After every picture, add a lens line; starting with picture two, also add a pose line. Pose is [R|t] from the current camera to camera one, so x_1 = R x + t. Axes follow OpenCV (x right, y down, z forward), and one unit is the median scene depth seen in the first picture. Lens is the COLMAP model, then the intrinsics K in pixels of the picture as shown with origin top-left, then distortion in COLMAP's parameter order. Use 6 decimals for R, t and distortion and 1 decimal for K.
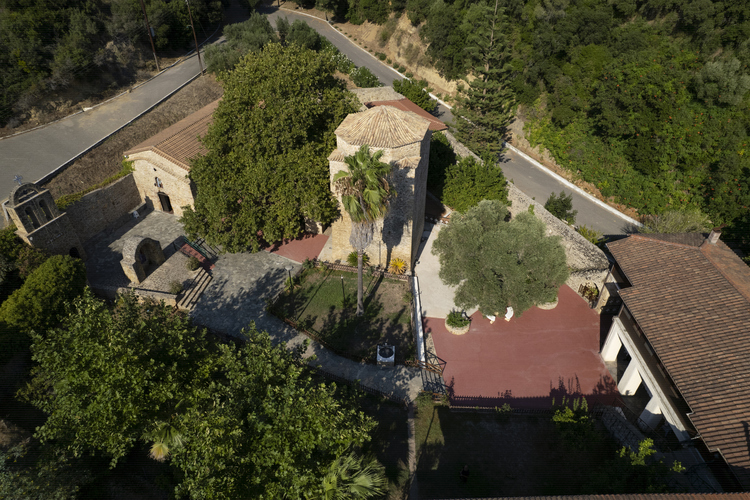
lens RADIAL K [[477.6, 0, 375.0], [0, 477.6, 250.0], [0, 0, 1]] dist [-0.078433, 0.065068]
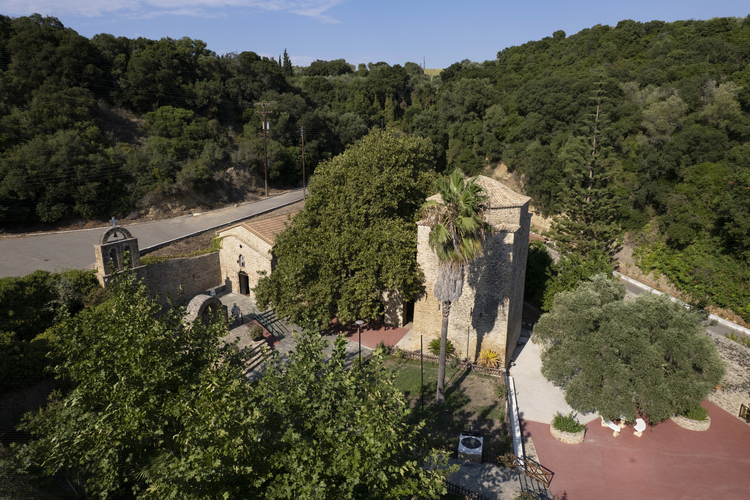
lens RADIAL K [[477.6, 0, 375.0], [0, 477.6, 250.0], [0, 0, 1]] dist [-0.078433, 0.065068]
pose [[0.980376, 0.052569, -0.190000, -0.000157], [-0.122234, 0.918257, -0.376648, 0.193270], [0.154669, 0.392481, 0.906662, 0.150634]]
